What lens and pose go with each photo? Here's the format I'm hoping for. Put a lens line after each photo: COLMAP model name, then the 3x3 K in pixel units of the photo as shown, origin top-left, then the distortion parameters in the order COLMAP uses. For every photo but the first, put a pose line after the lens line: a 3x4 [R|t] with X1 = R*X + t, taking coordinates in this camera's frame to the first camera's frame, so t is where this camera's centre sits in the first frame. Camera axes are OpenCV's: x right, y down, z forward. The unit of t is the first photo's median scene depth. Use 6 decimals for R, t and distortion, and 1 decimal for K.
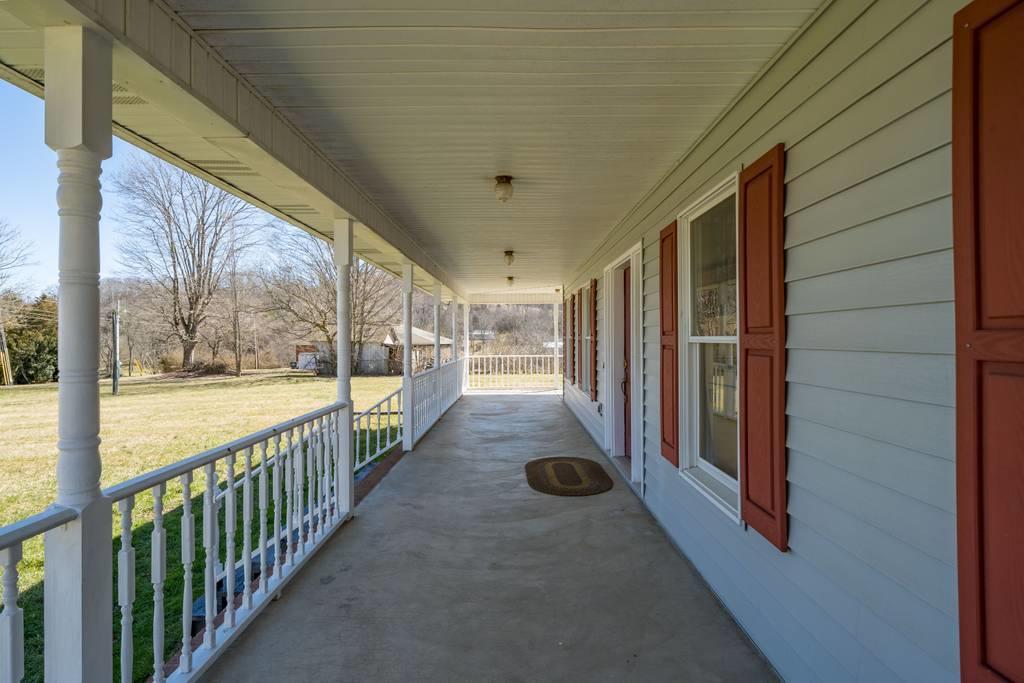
lens RADIAL K [[497.7, 0, 512.0], [0, 497.7, 341.5], [0, 0, 1]] dist [-0.001629, -0.000322]
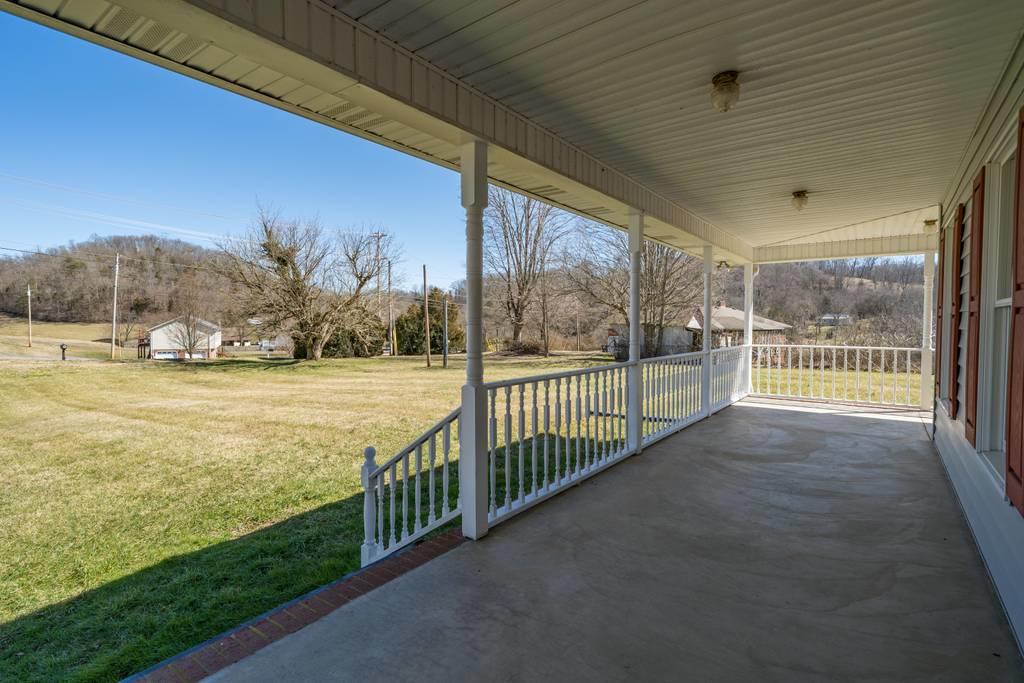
lens RADIAL K [[497.7, 0, 512.0], [0, 497.7, 341.5], [0, 0, 1]] dist [-0.001629, -0.000322]
pose [[0.803161, 0.027823, -0.595112, 0.017826], [-0.009431, 0.999378, 0.033995, 0.002148], [0.595688, -0.021691, 0.802923, 0.109776]]
